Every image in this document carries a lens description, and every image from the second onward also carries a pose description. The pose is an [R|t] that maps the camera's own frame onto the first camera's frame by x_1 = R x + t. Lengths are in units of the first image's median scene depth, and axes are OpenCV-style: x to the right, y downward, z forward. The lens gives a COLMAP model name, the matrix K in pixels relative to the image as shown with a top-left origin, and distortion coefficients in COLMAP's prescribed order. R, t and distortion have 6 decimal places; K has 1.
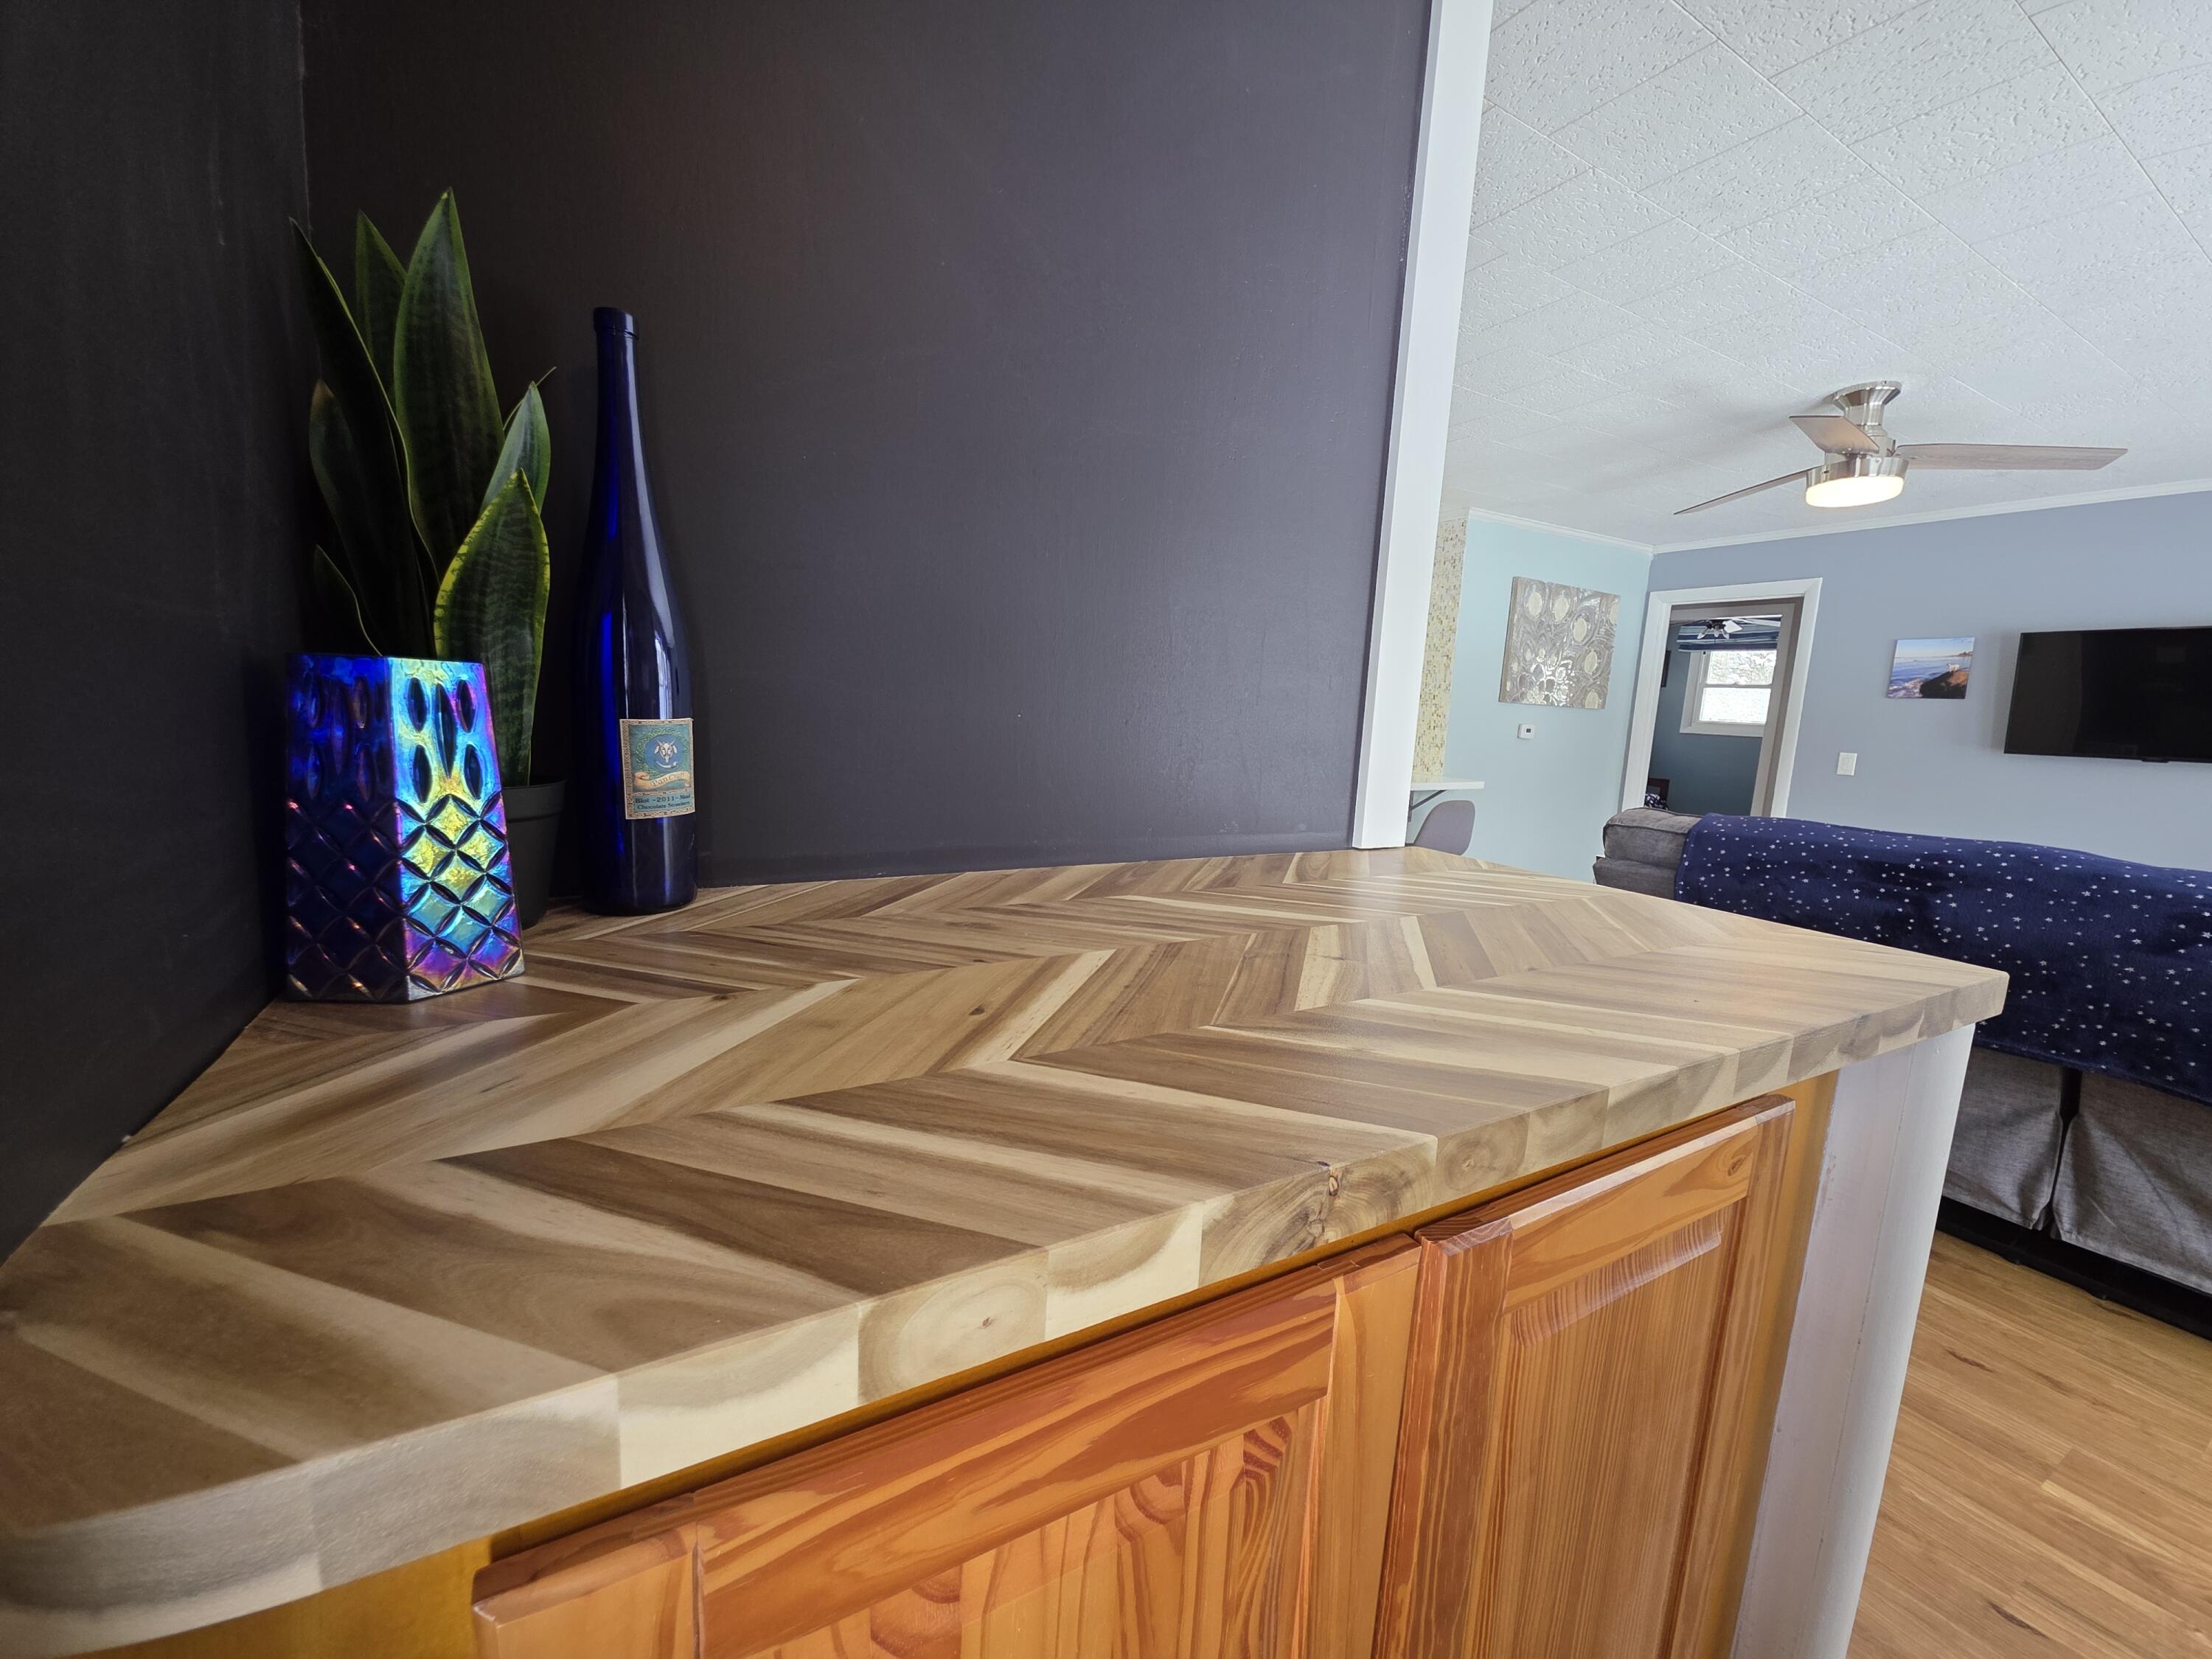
lens RADIAL K [[889.3, 0, 1106.0], [0, 889.3, 829.5], [0, 0, 1]] dist [0.000120, 0.000001]
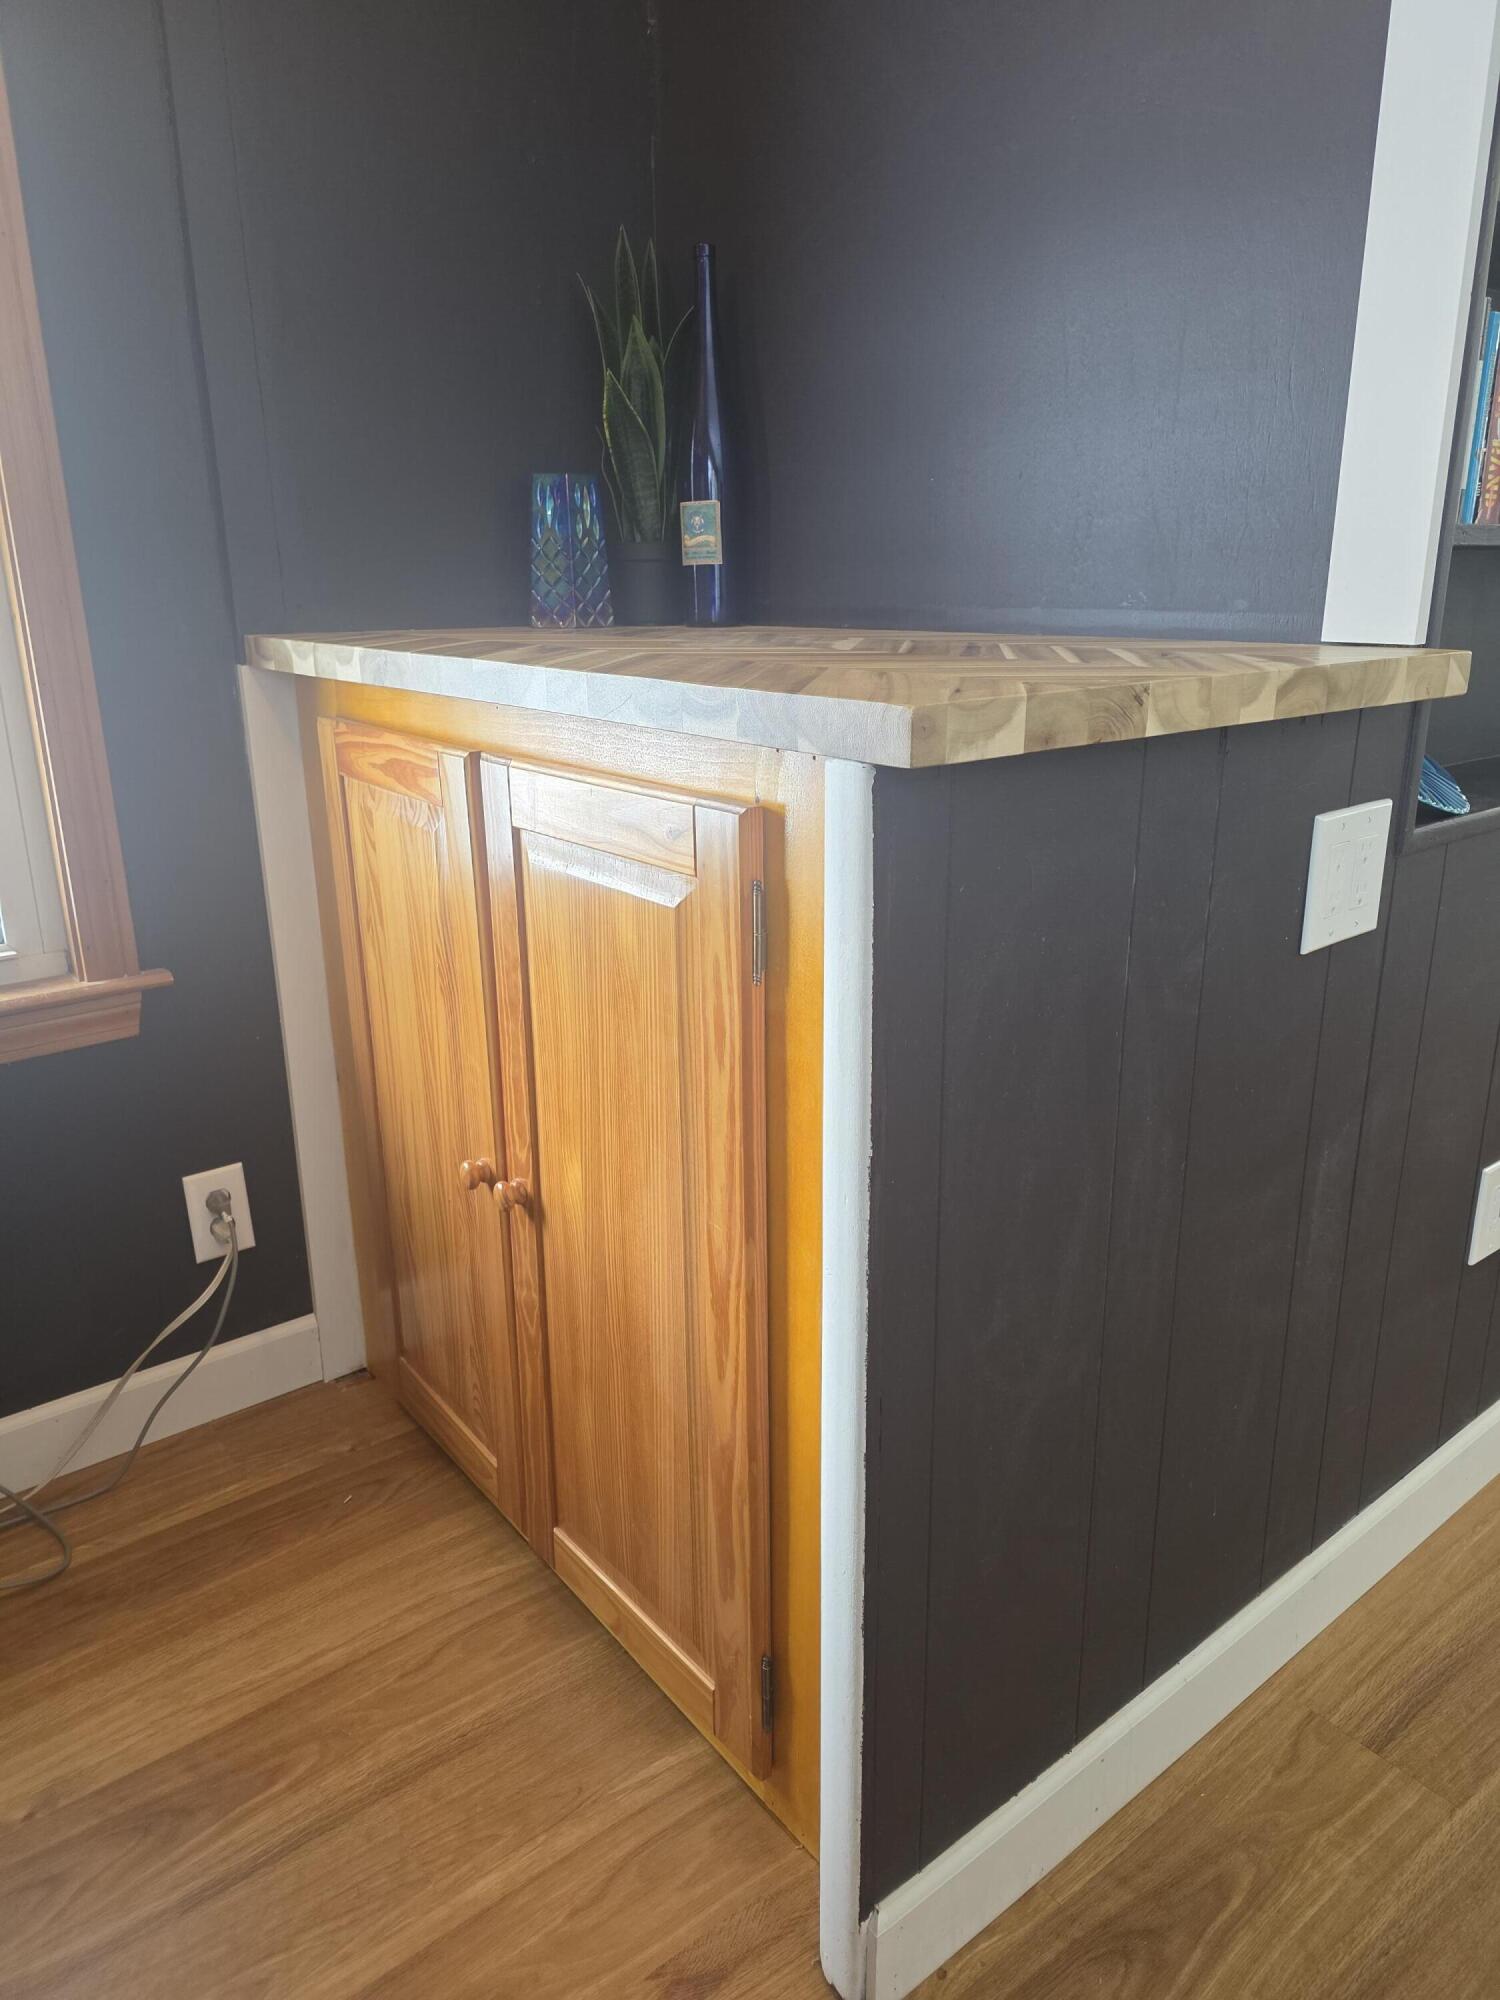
lens RADIAL K [[1346.1, 0, 764.8], [0, 1346.1, 971.5], [0, 0, 1]] dist [0.037658, -0.027176]
pose [[0.135511, 0.238918, -0.961538, 2.122401], [-0.122044, 0.967124, 0.223107, 0.142969], [0.983230, 0.087116, 0.160215, 0.786502]]
